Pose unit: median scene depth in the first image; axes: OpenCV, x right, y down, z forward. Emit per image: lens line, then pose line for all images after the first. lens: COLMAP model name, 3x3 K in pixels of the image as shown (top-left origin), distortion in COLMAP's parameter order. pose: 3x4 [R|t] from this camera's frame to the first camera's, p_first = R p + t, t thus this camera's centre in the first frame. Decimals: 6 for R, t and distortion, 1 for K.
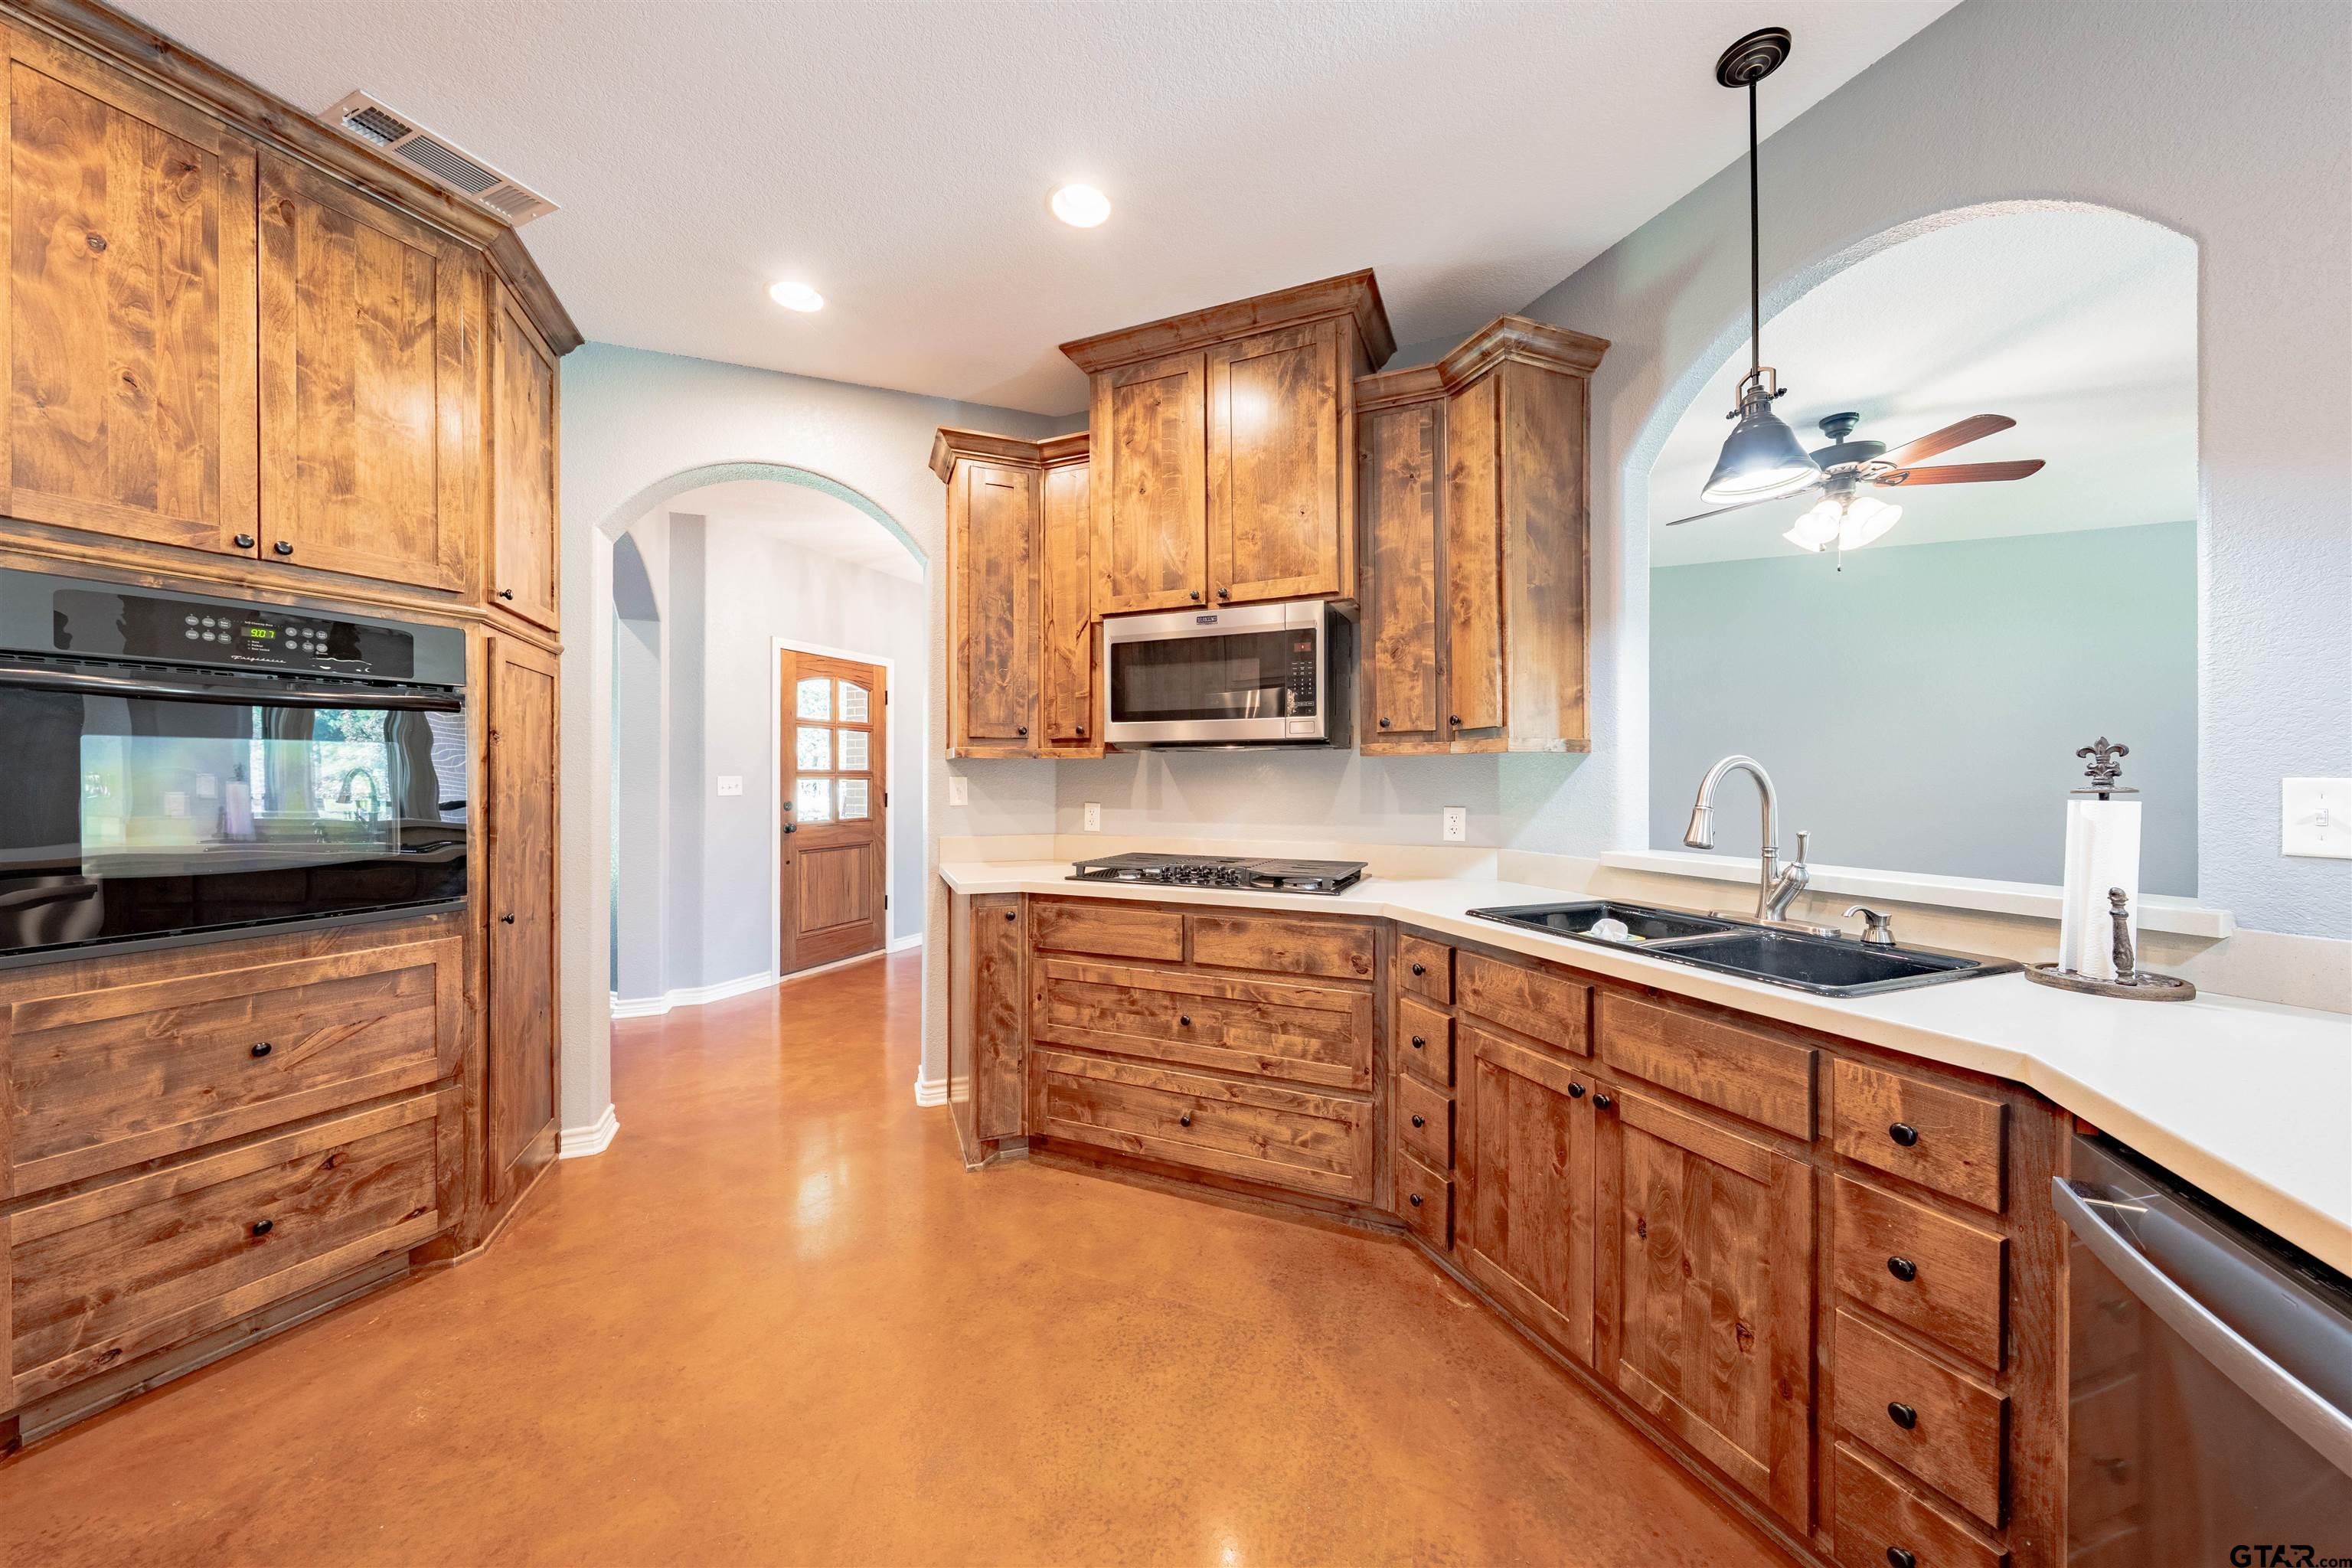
lens RADIAL K [[813.1, 0, 1176.0], [0, 813.1, 784.0], [0, 0, 1]] dist [0.000505, 0.000006]
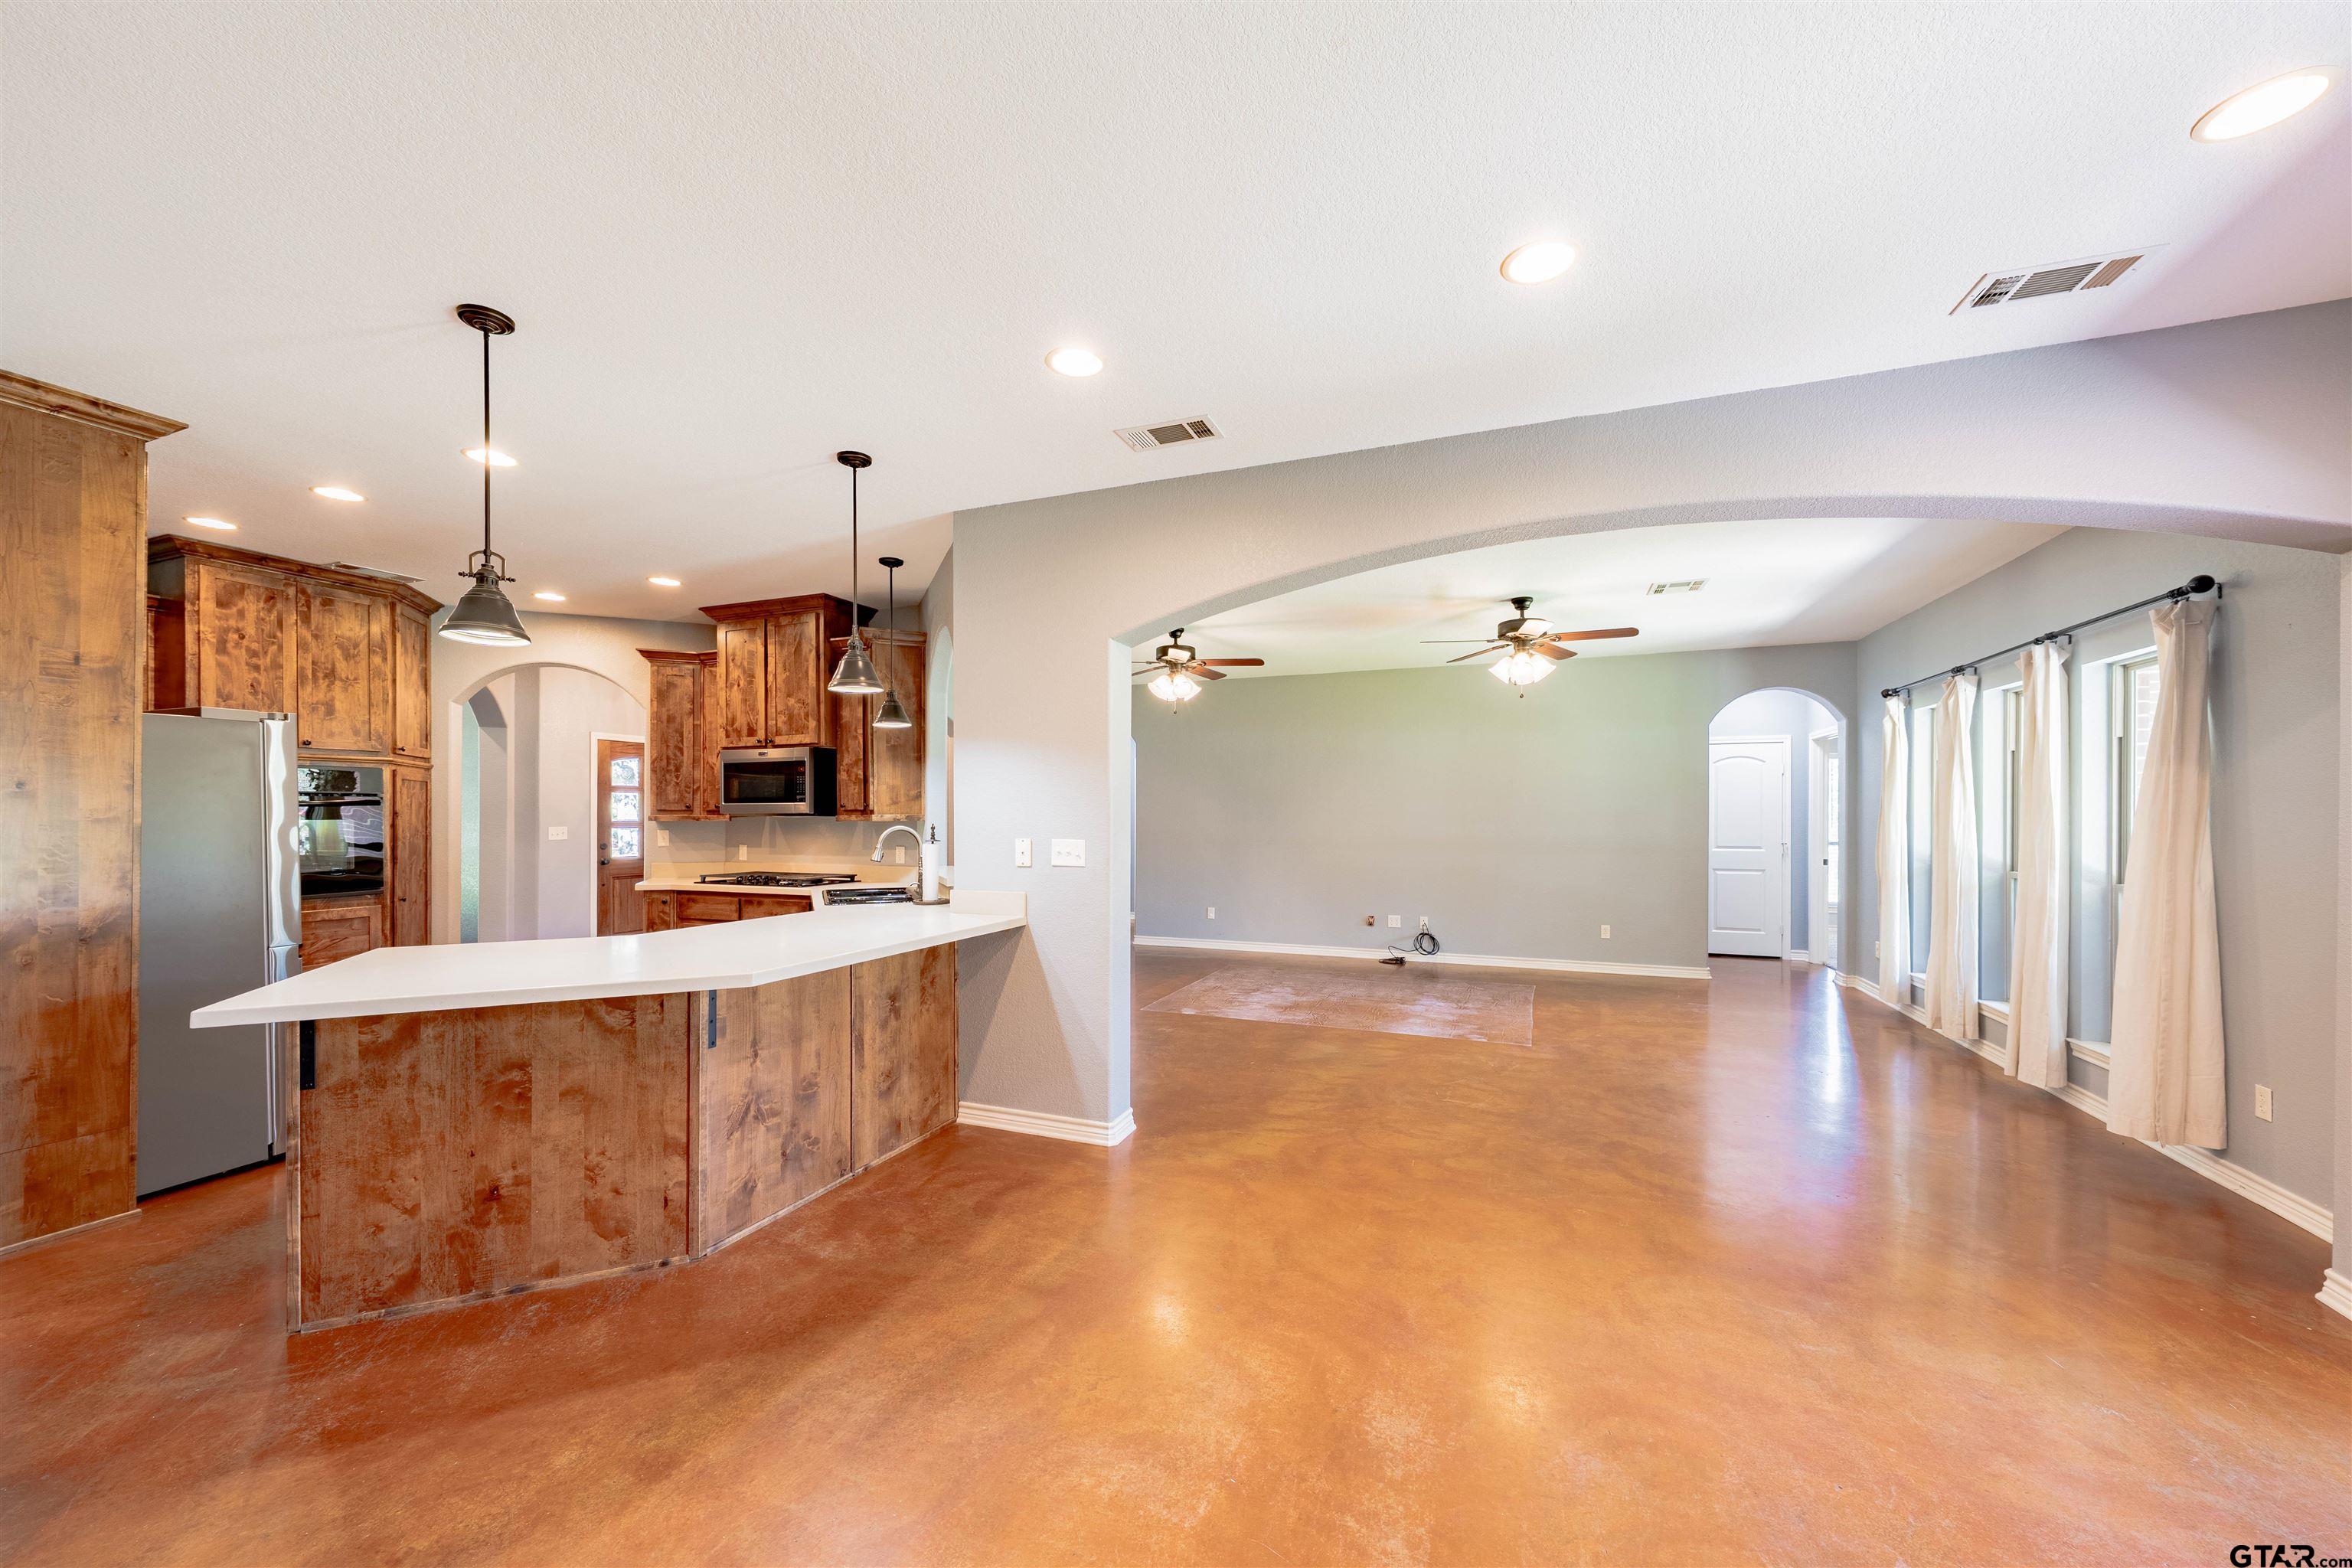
lens RADIAL K [[870.5, 0, 1189.8], [0, 870.5, 819.4], [0, 0, 1]] dist [-0.000056, 0.000058]
pose [[0.999127, -0.001917, 0.041721, 1.098350], [0.002005, 0.999996, -0.002074, -0.035109], [-0.041717, 0.002155, 0.999127, -1.310625]]
